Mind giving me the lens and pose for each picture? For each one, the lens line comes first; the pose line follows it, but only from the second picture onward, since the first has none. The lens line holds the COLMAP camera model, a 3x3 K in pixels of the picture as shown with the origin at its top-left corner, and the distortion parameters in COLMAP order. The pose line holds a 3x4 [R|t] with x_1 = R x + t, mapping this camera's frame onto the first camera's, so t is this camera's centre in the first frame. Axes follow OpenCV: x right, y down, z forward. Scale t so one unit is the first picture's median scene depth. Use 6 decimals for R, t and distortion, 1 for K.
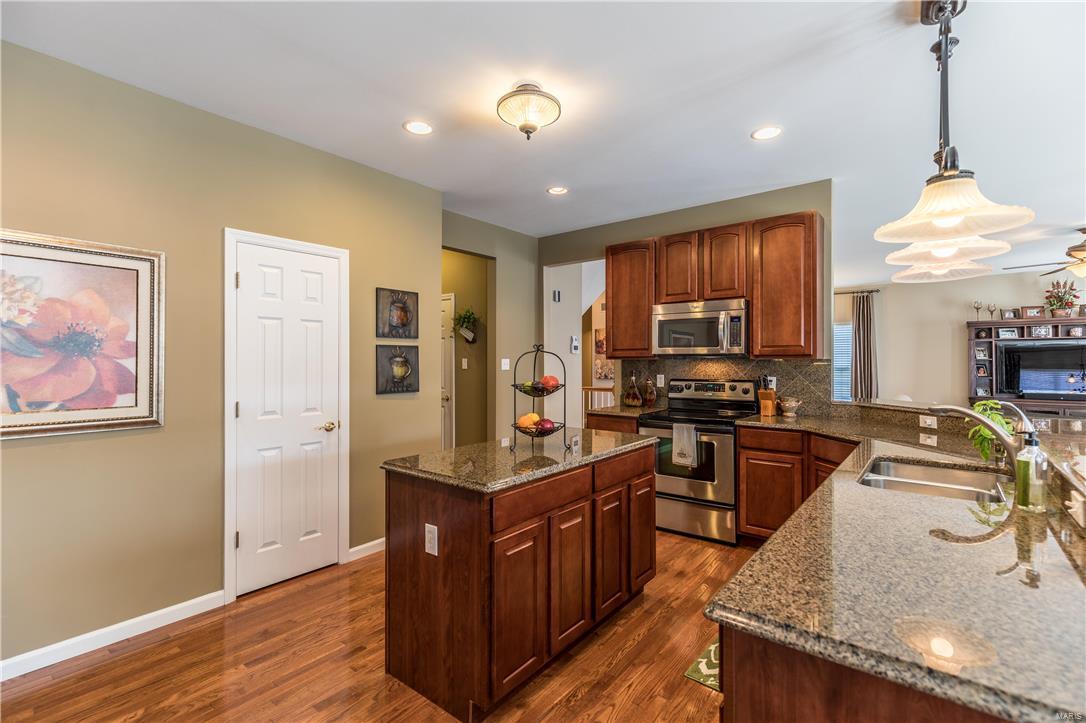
lens RADIAL K [[489.4, 0, 542.9], [0, 489.4, 357.9], [0, 0, 1]] dist [0.004726, 0.000768]
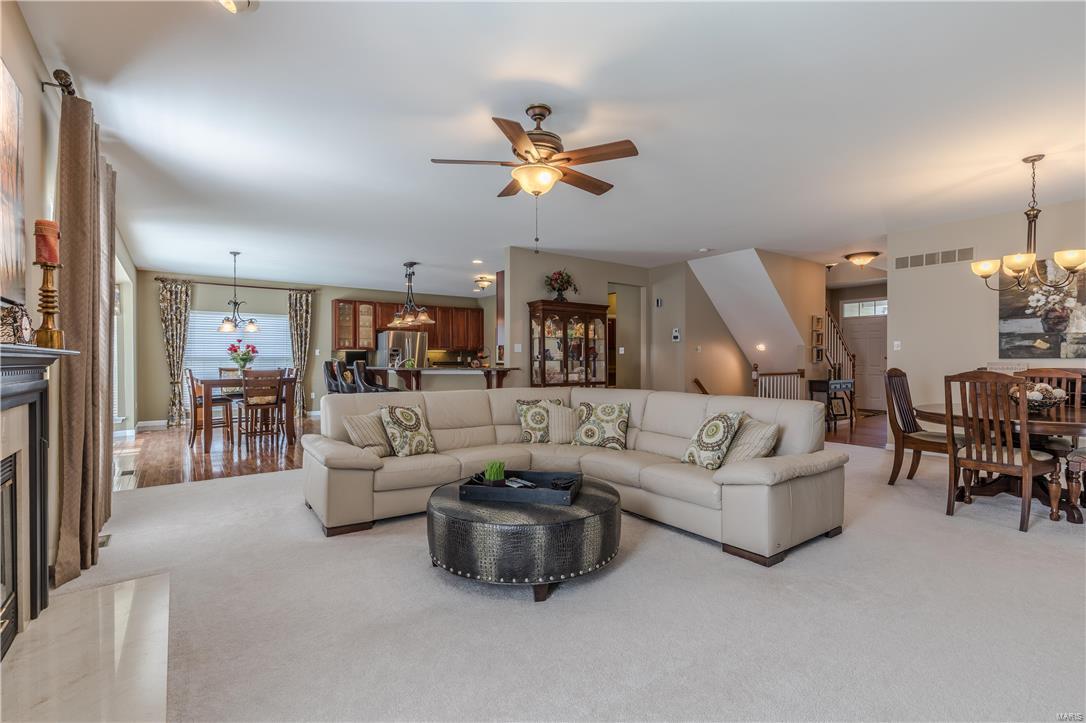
lens RADIAL K [[487.0, 0, 539.0], [0, 487.0, 364.5], [0, 0, 1]] dist [0.001357, 0.000236]
pose [[-0.246840, 0.010797, -0.968996, 2.410278], [0.007557, 0.999929, 0.009217, 0.063964], [0.969027, -0.005048, -0.246904, 1.614572]]
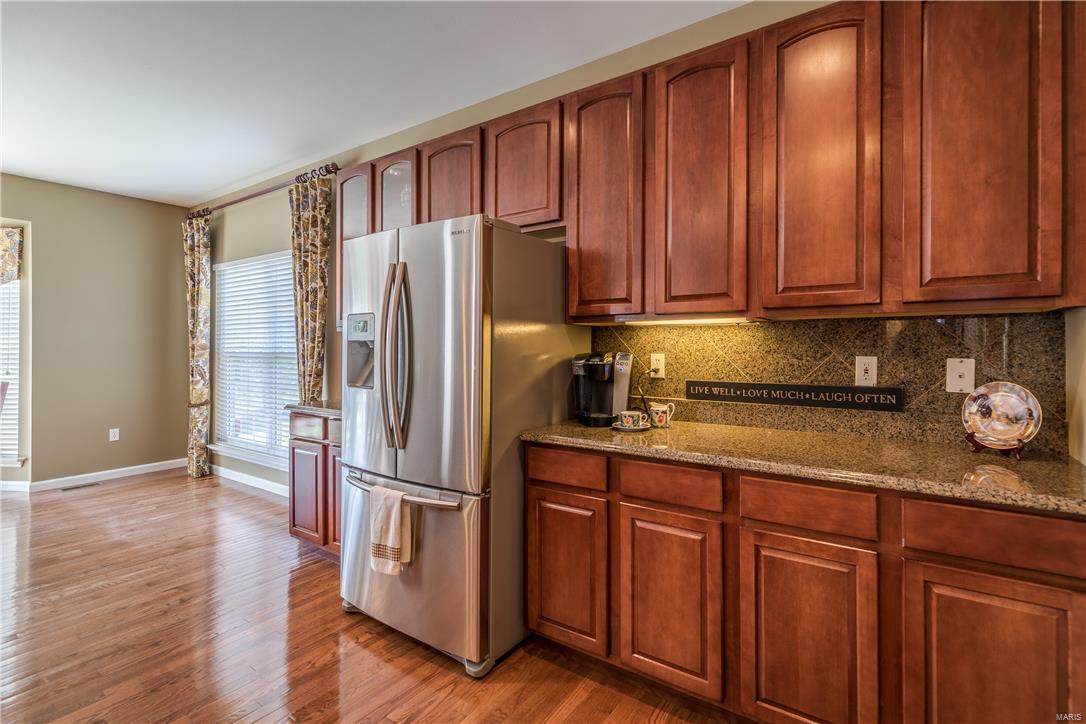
lens RADIAL K [[500.5, 0, 558.8], [0, 500.5, 352.5], [0, 0, 1]] dist [0.003203, 0.000288]
pose [[-0.996596, 0.001848, -0.082415, -0.381394], [0.001344, 0.999980, 0.006176, 0.029427], [0.082425, 0.006044, -0.996579, 0.720043]]
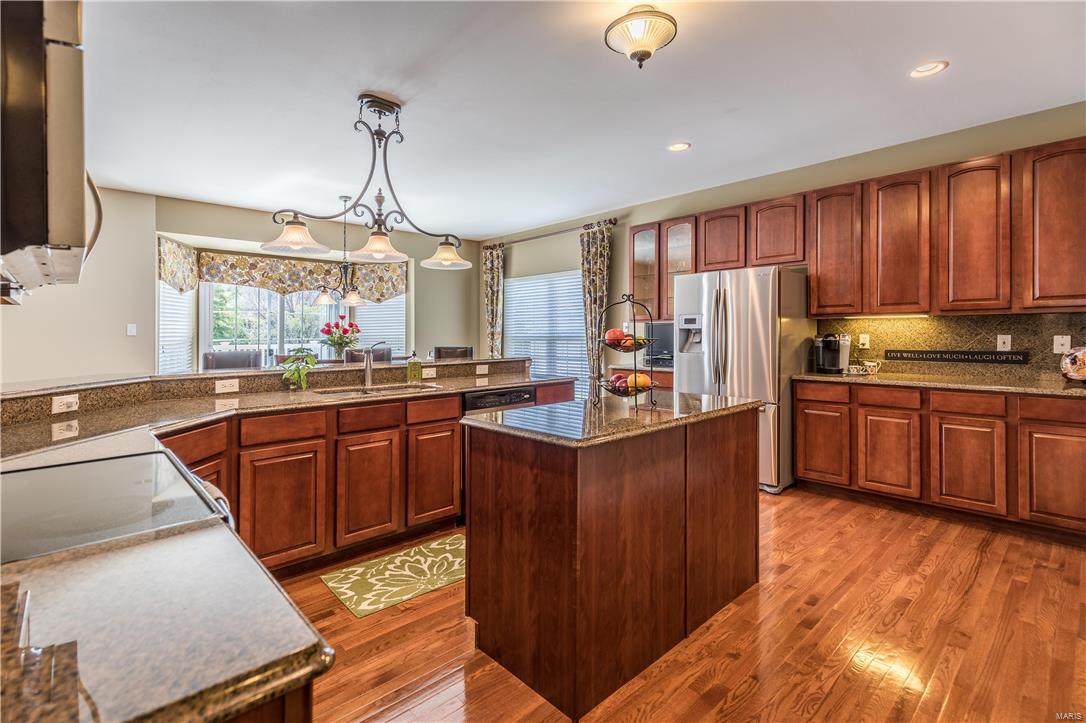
lens RADIAL K [[505.6, 0, 529.1], [0, 505.6, 339.3], [0, 0, 1]] dist [0.002108, 0.000493]
pose [[-0.988078, 0.005610, 0.153853, 0.018491], [0.006866, 0.999947, 0.007628, 0.031898], [-0.153802, 0.008593, -0.988064, 1.344076]]
